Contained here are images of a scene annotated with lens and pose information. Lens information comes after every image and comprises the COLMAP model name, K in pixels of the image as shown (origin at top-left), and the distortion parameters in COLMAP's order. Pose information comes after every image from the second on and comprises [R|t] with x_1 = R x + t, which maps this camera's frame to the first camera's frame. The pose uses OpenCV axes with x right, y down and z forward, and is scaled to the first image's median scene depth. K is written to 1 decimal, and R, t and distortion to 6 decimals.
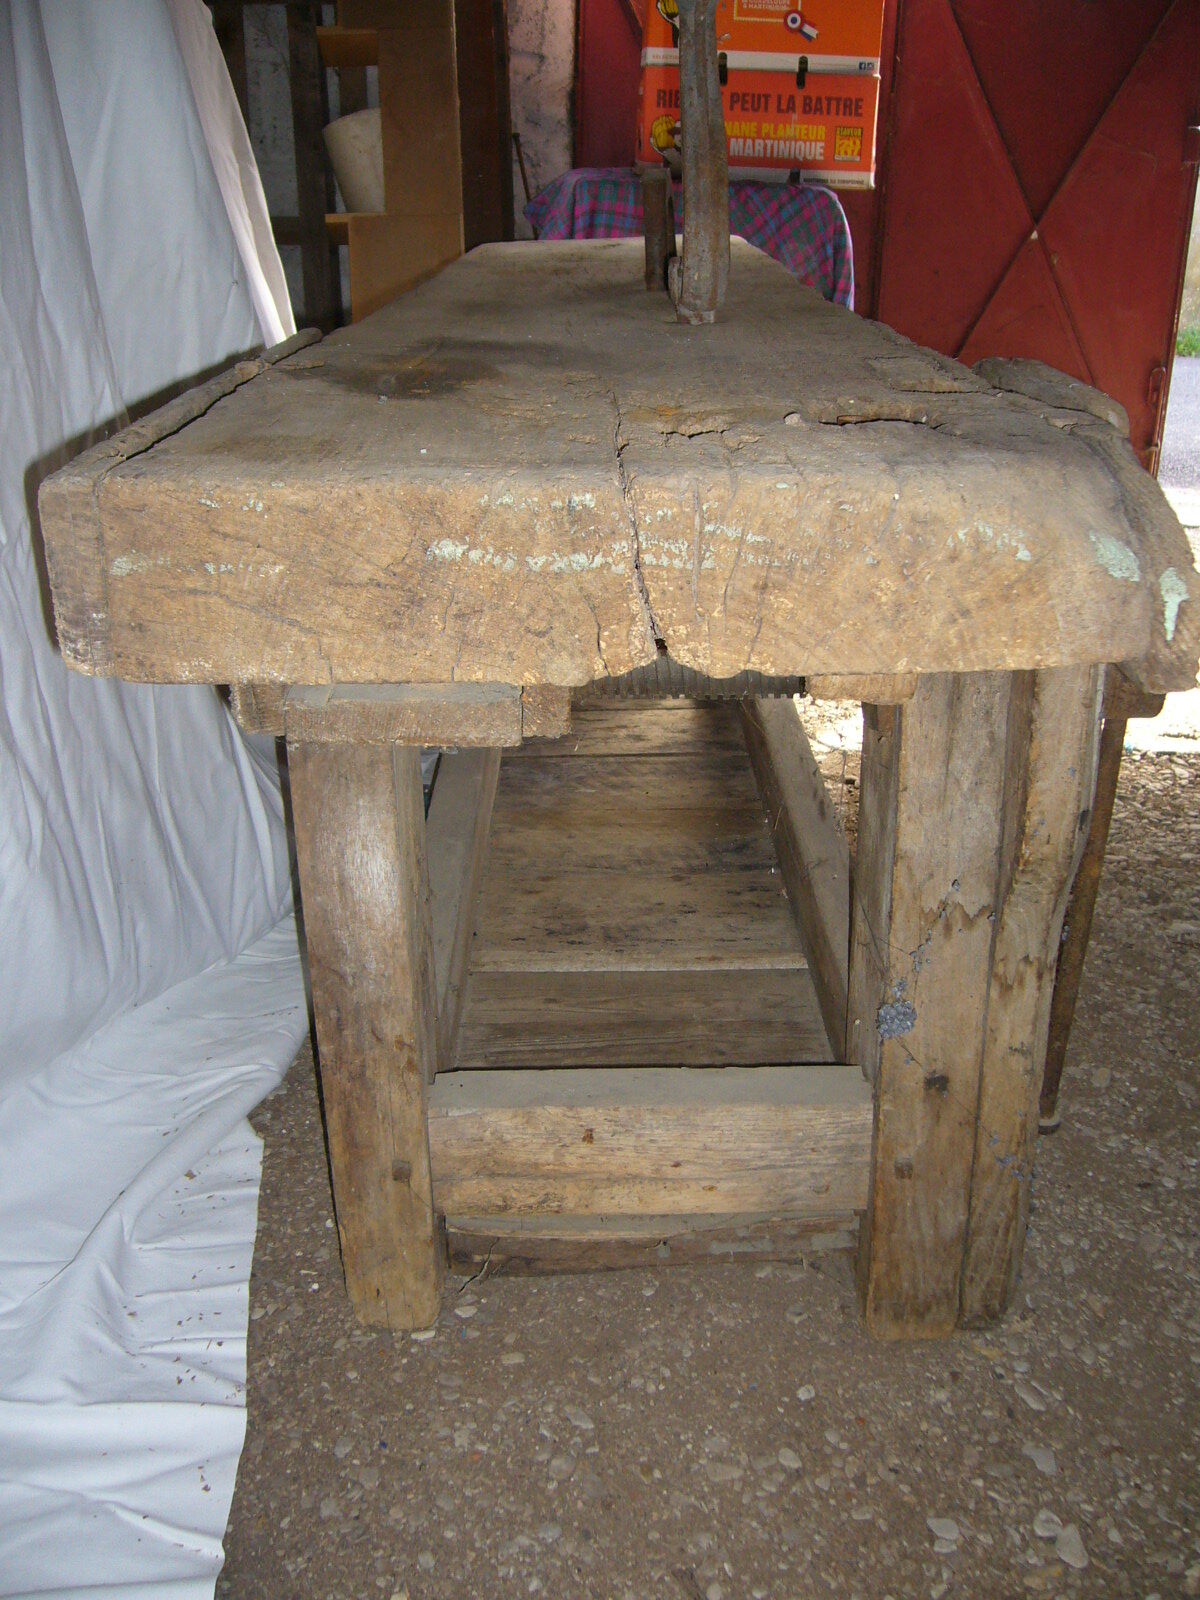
lens RADIAL K [[1706.2, 0, 595.5], [0, 1706.2, 826.5], [0, 0, 1]] dist [-0.086476, 0.065150]
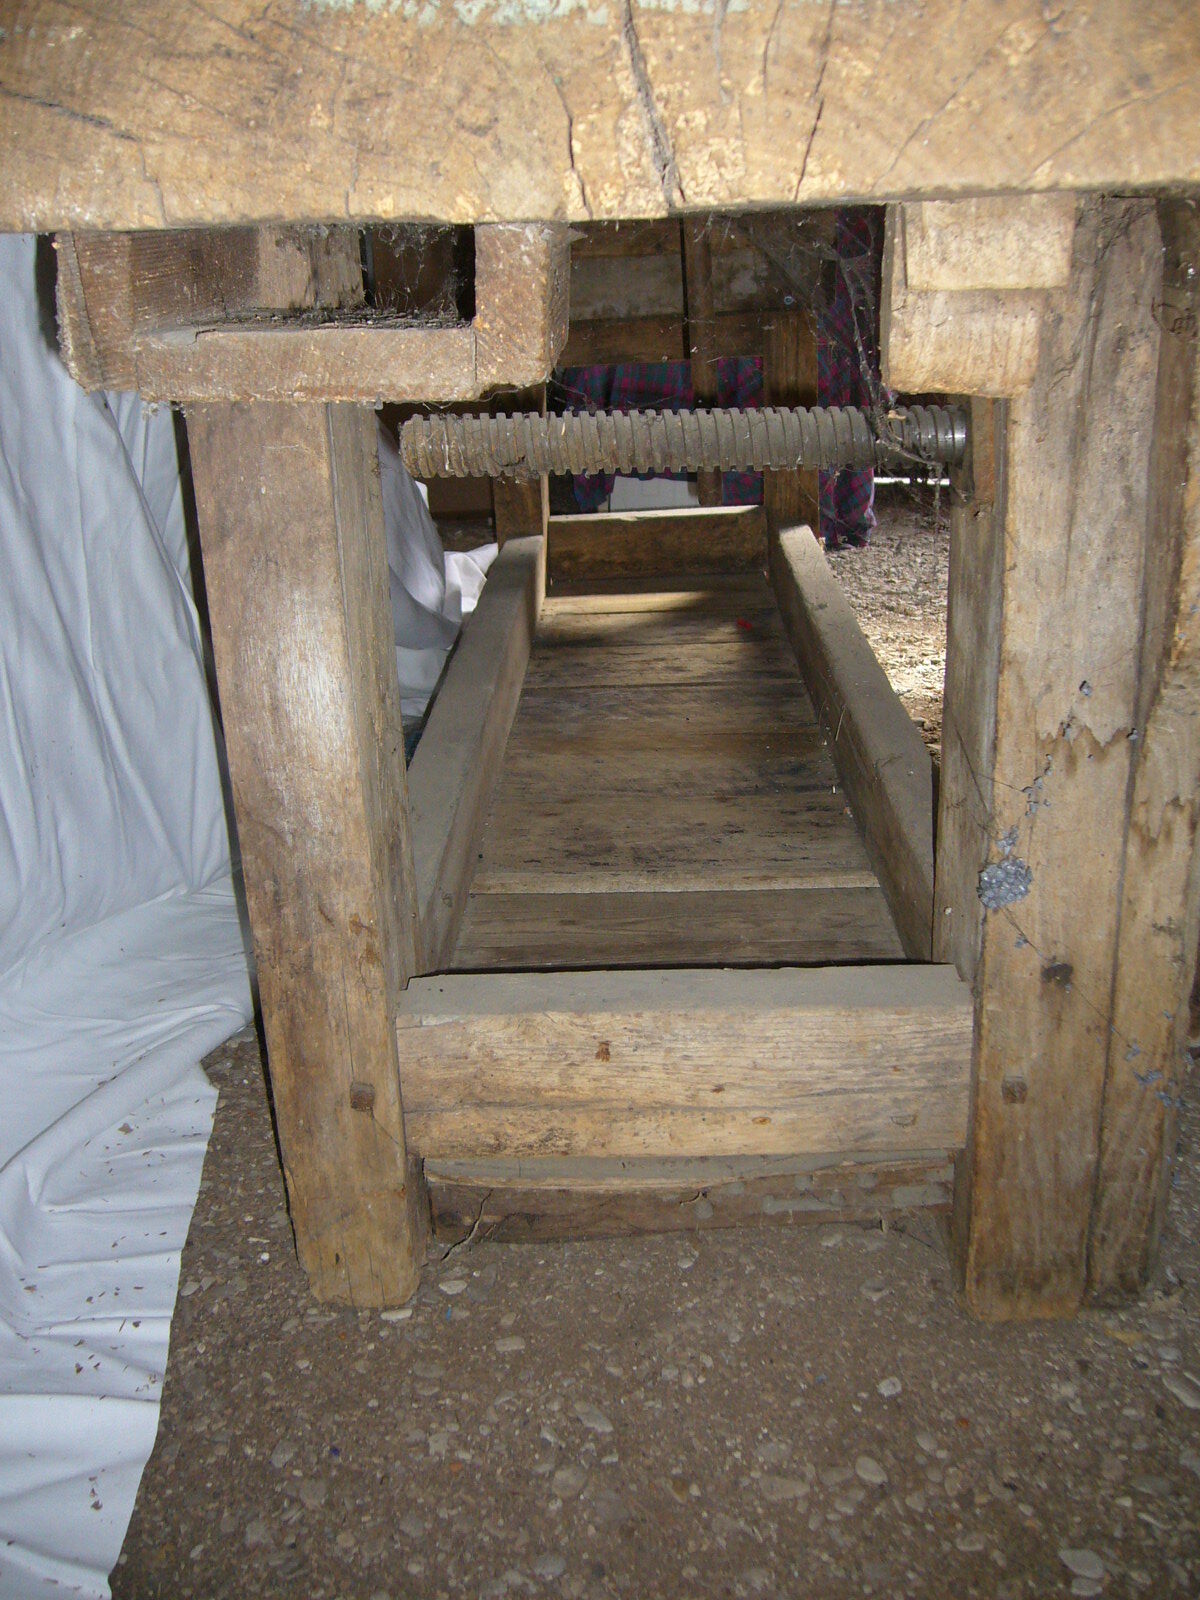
lens RADIAL K [[1706.2, 0, 595.5], [0, 1706.2, 826.5], [0, 0, 1]] dist [-0.086476, 0.065150]
pose [[0.999458, -0.009342, -0.031581, 0.018090], [0.008428, 0.999545, -0.028970, 0.104861], [0.031837, 0.028688, 0.999081, 0.229068]]
